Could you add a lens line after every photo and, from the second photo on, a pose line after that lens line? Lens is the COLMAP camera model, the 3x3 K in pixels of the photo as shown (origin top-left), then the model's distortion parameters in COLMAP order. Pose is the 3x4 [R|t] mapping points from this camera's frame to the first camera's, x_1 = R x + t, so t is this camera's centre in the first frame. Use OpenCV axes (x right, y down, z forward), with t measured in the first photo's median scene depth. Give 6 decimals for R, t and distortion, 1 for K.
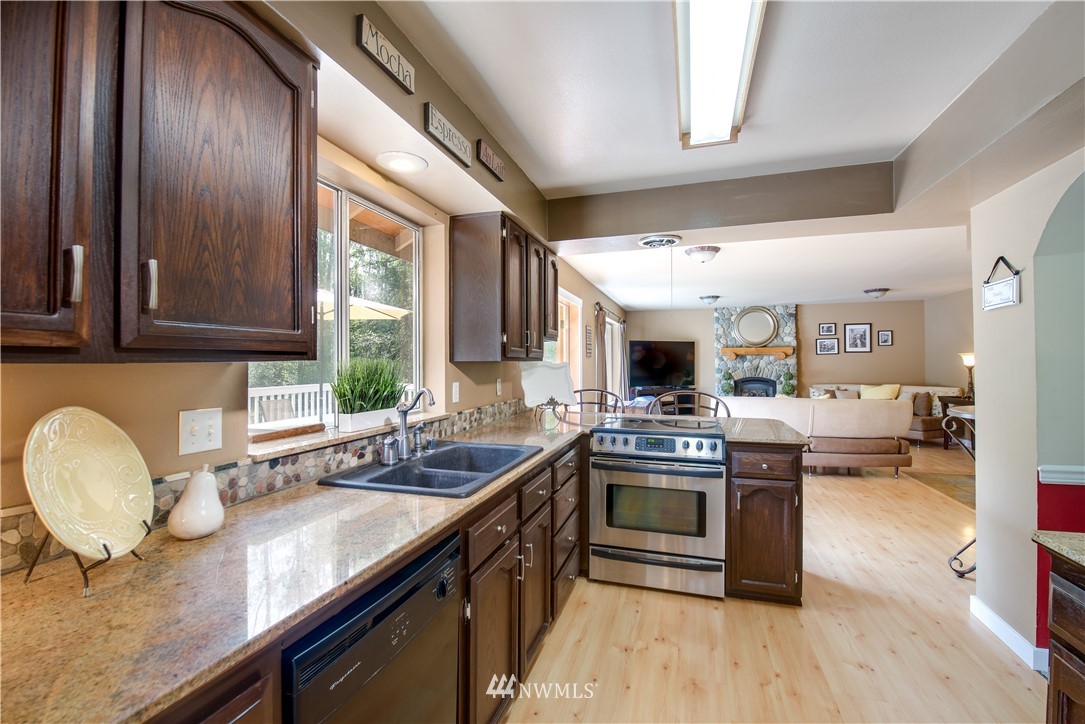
lens RADIAL K [[460.0, 0, 543.3], [0, 460.0, 358.8], [0, 0, 1]] dist [-0.000676, -0.000072]
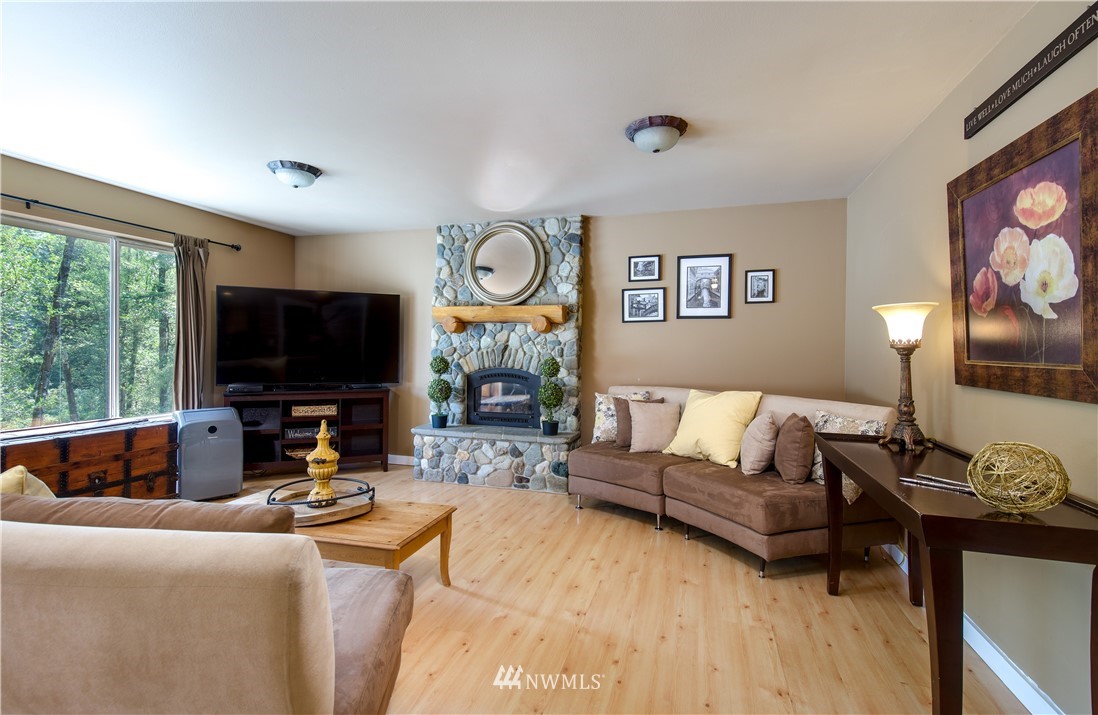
lens RADIAL K [[505.3, 0, 544.3], [0, 505.3, 354.1], [0, 0, 1]] dist [0.001781, -0.000033]
pose [[0.999868, 0.016208, -0.001154, 0.514814], [-0.016191, 0.999783, 0.013136, 0.017625], [0.001367, -0.013115, 0.999913, 0.483060]]
